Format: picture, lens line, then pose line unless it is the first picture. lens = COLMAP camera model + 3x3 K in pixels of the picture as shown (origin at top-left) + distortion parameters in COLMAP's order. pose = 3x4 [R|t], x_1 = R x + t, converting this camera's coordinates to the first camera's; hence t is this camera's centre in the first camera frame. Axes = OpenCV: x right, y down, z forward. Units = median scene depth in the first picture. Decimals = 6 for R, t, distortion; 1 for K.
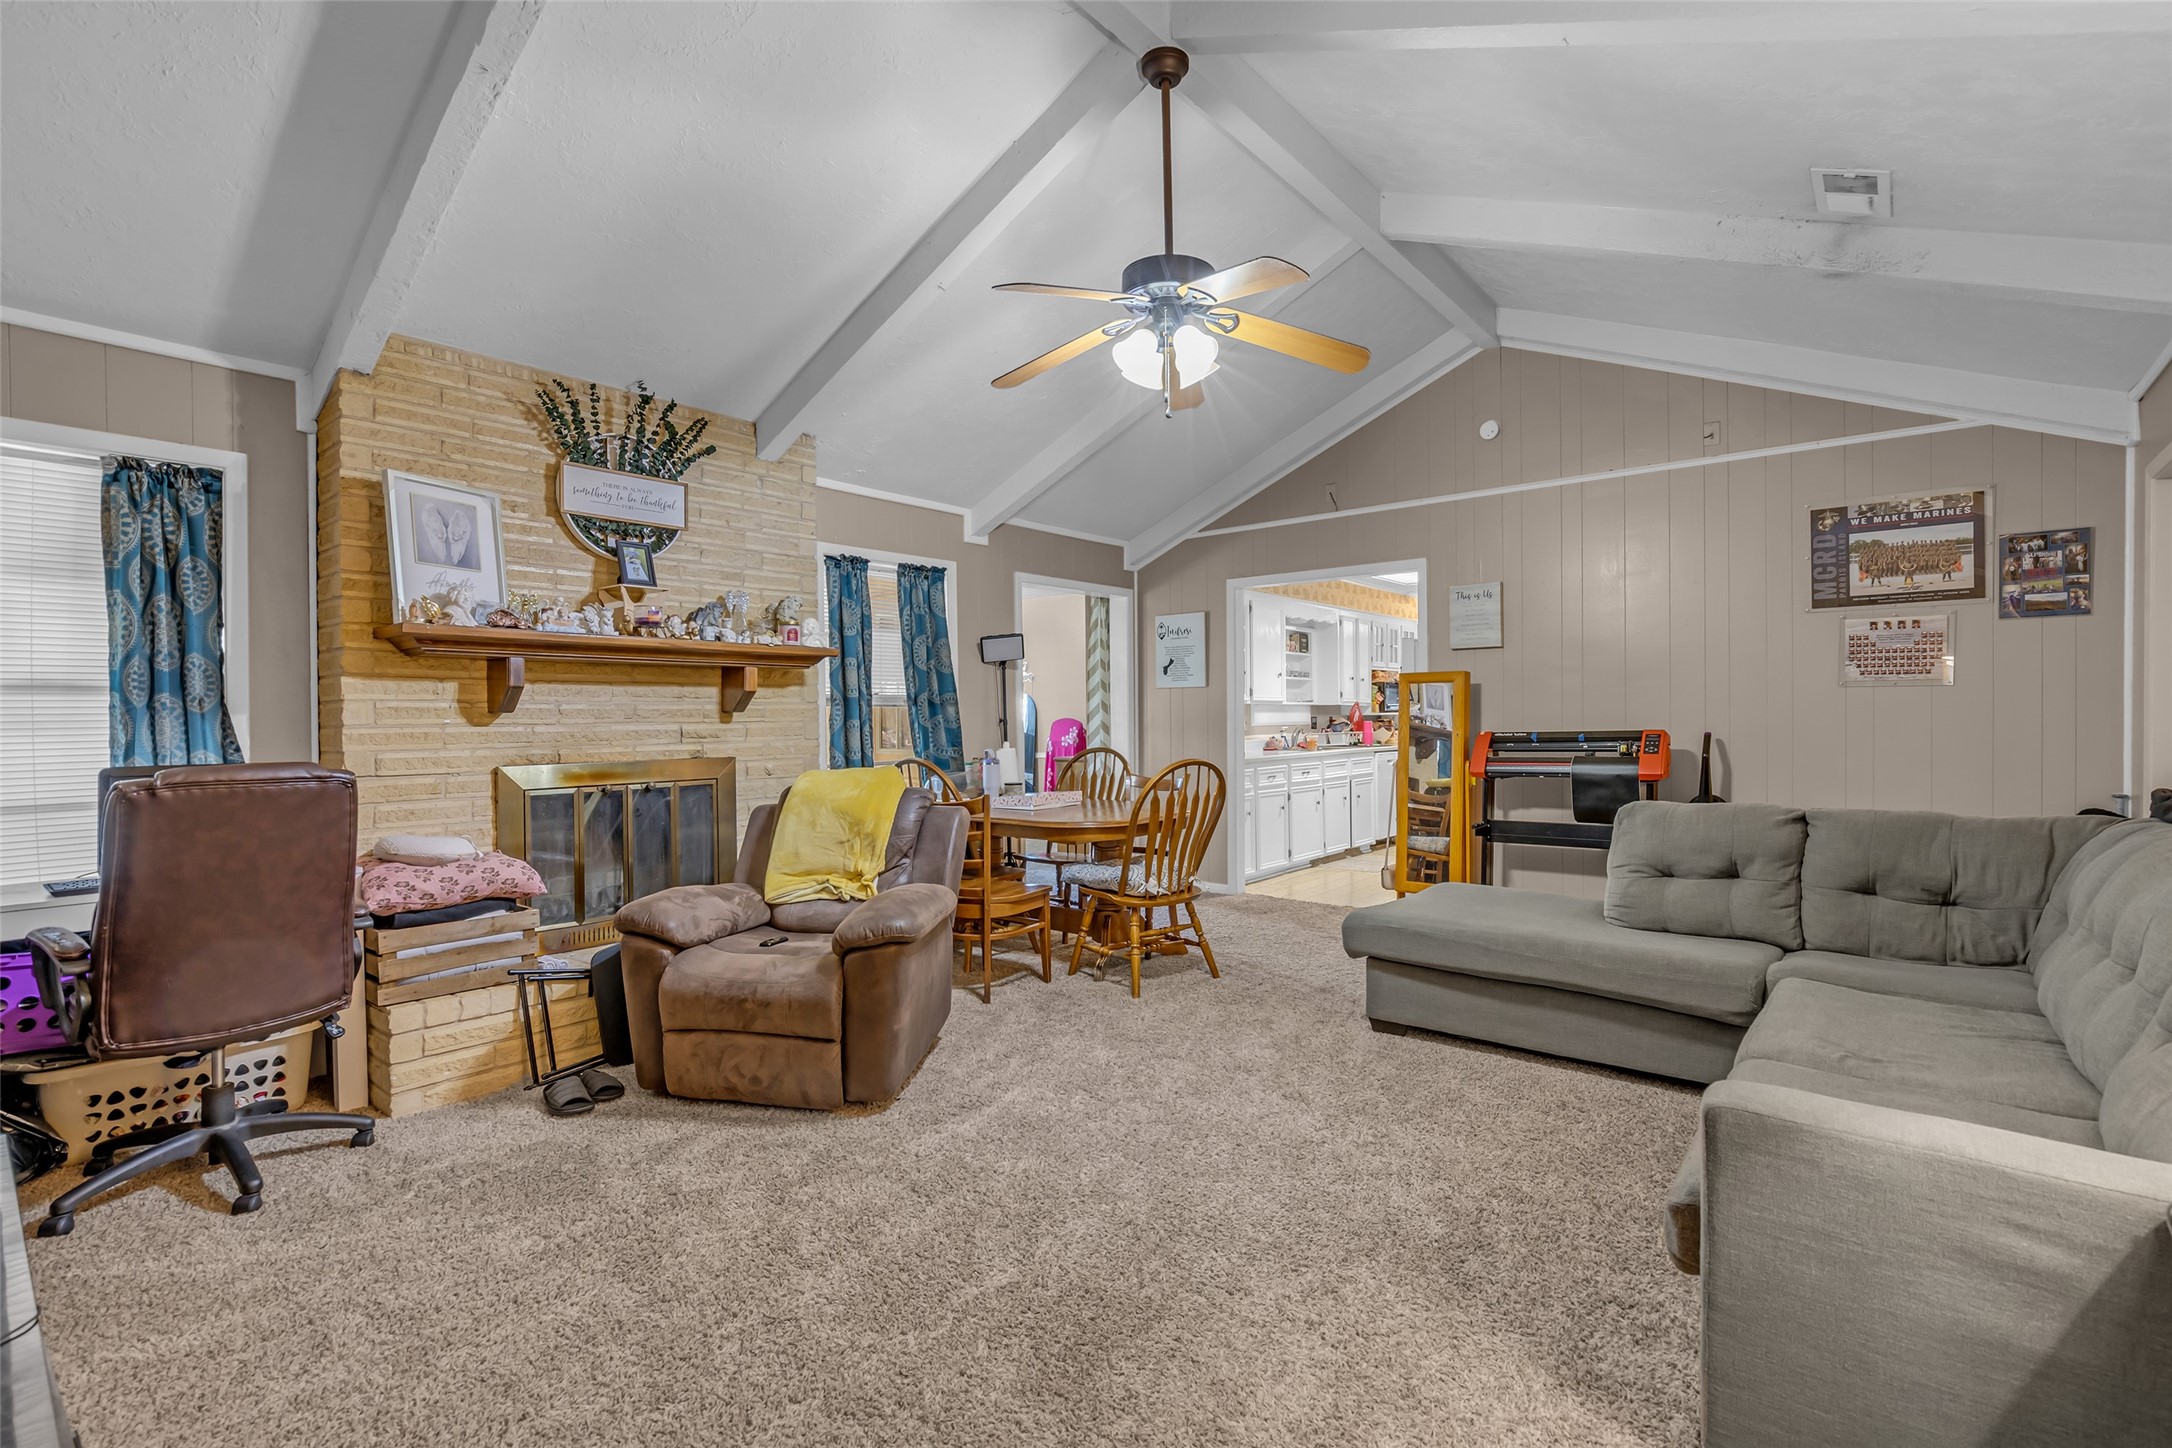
lens RADIAL K [[1007.4, 0, 1091.1], [0, 1007.4, 719.4], [0, 0, 1]] dist [-0.019999, 0.004393]
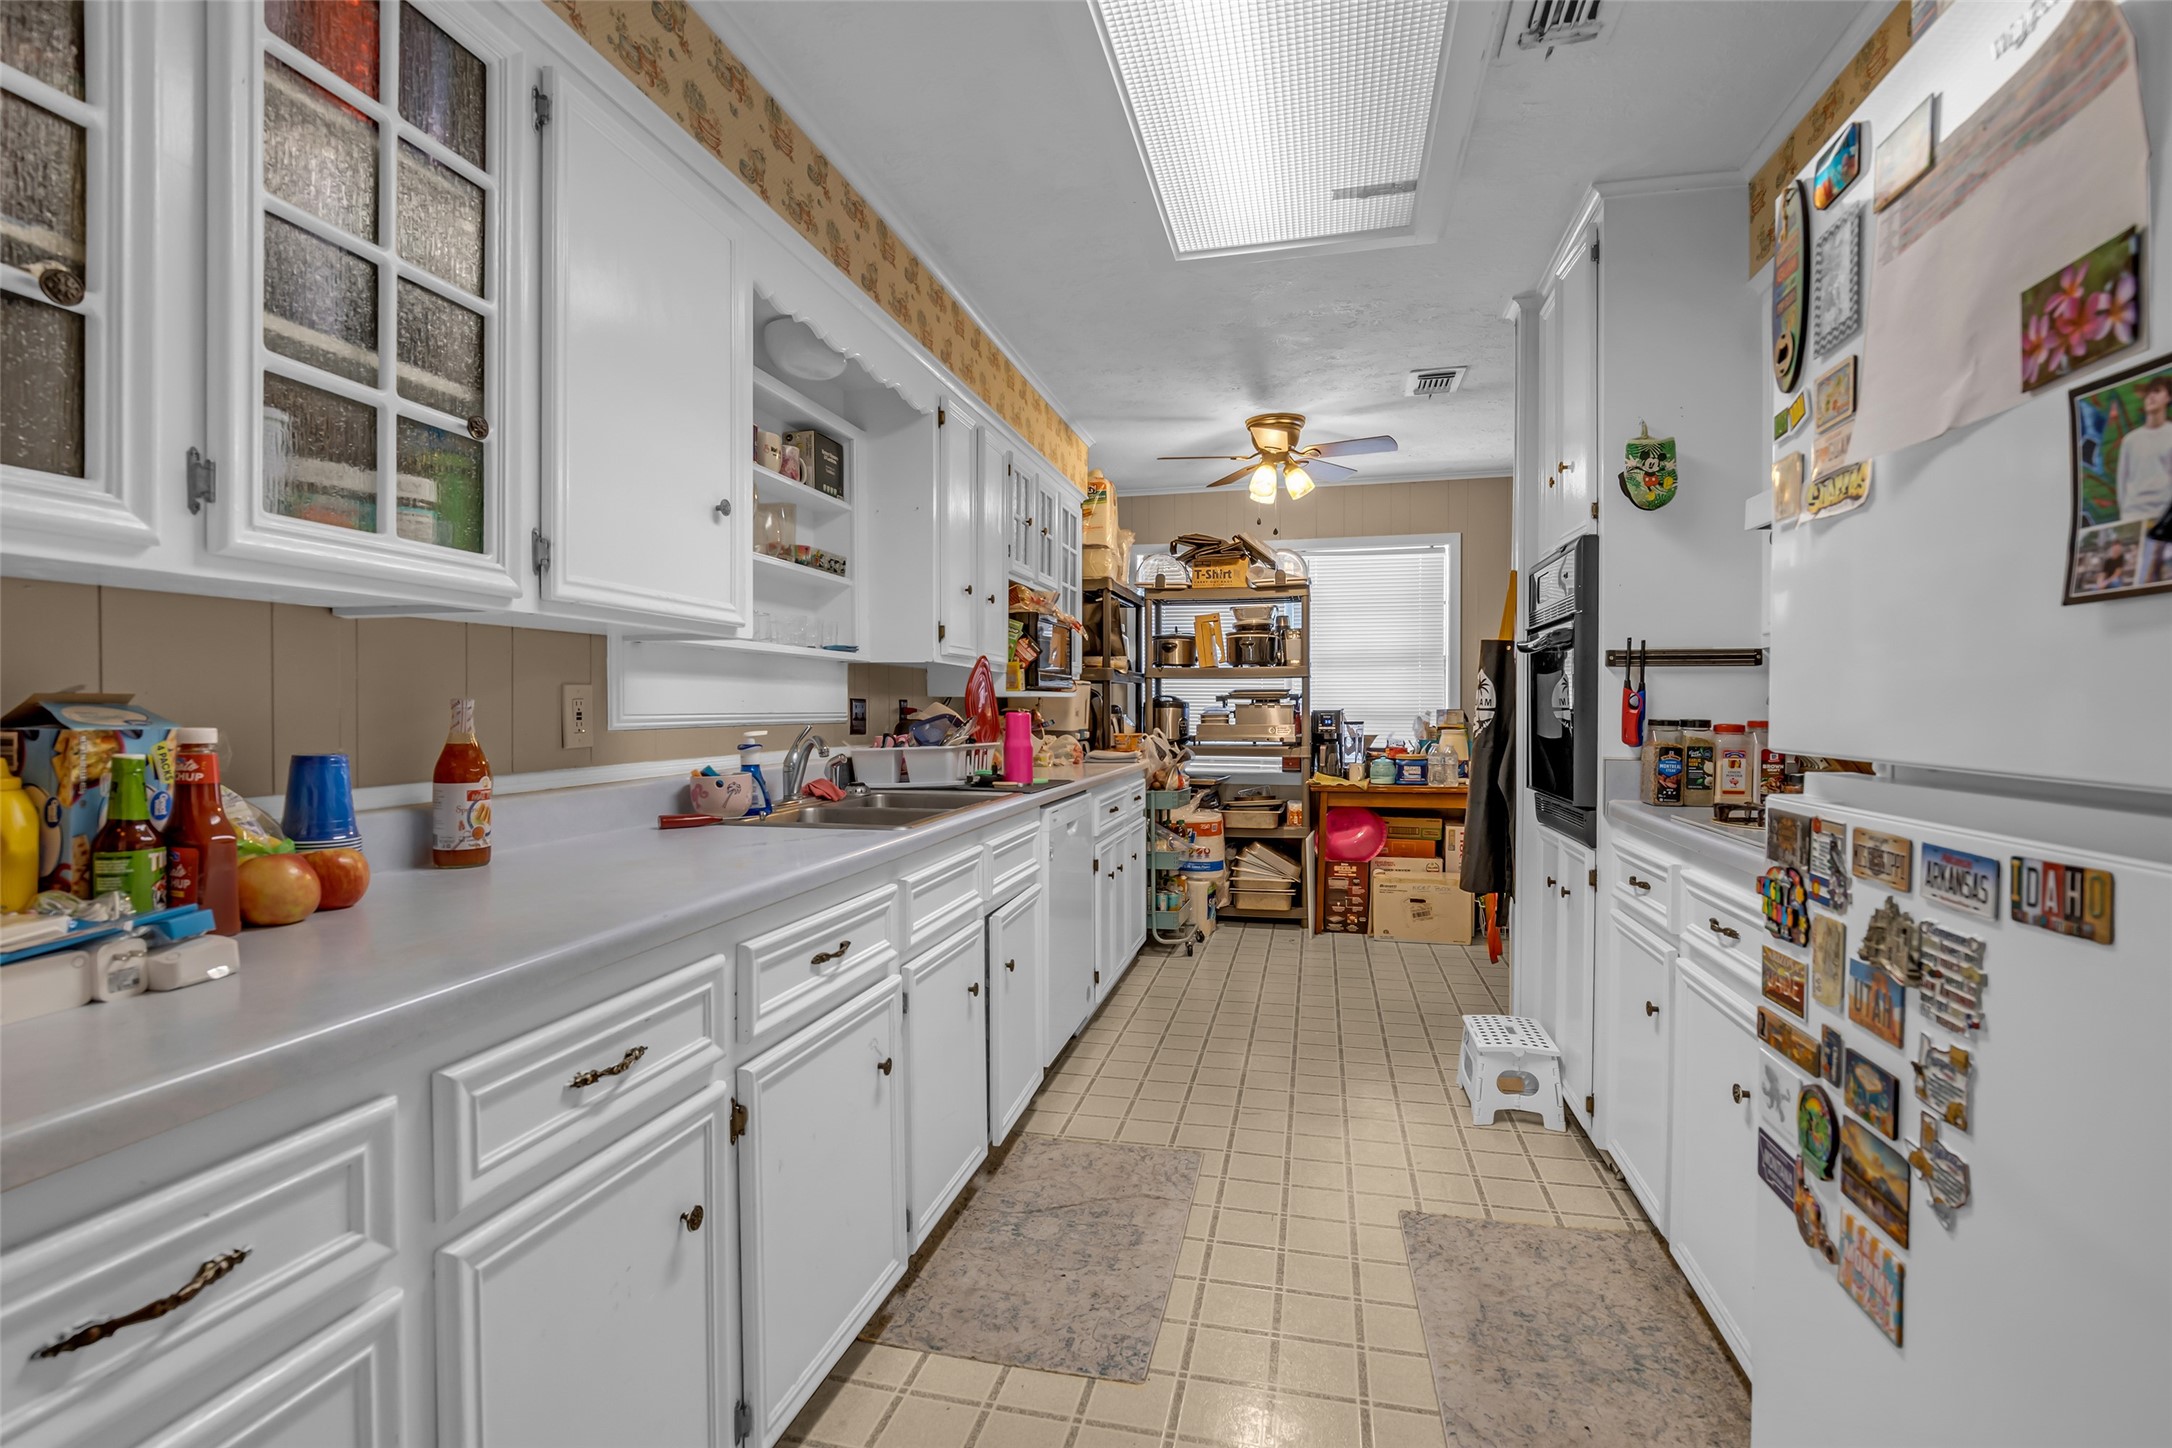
lens RADIAL K [[1007.4, 0, 1049.5], [0, 1007.4, 705.1], [0, 0, 1]] dist [-0.019999, 0.004393]
pose [[0.913091, 0.008123, 0.407676, 0.148219], [-0.004831, 0.999947, -0.009104, 0.002501], [-0.407728, 0.006343, 0.913081, 0.691826]]
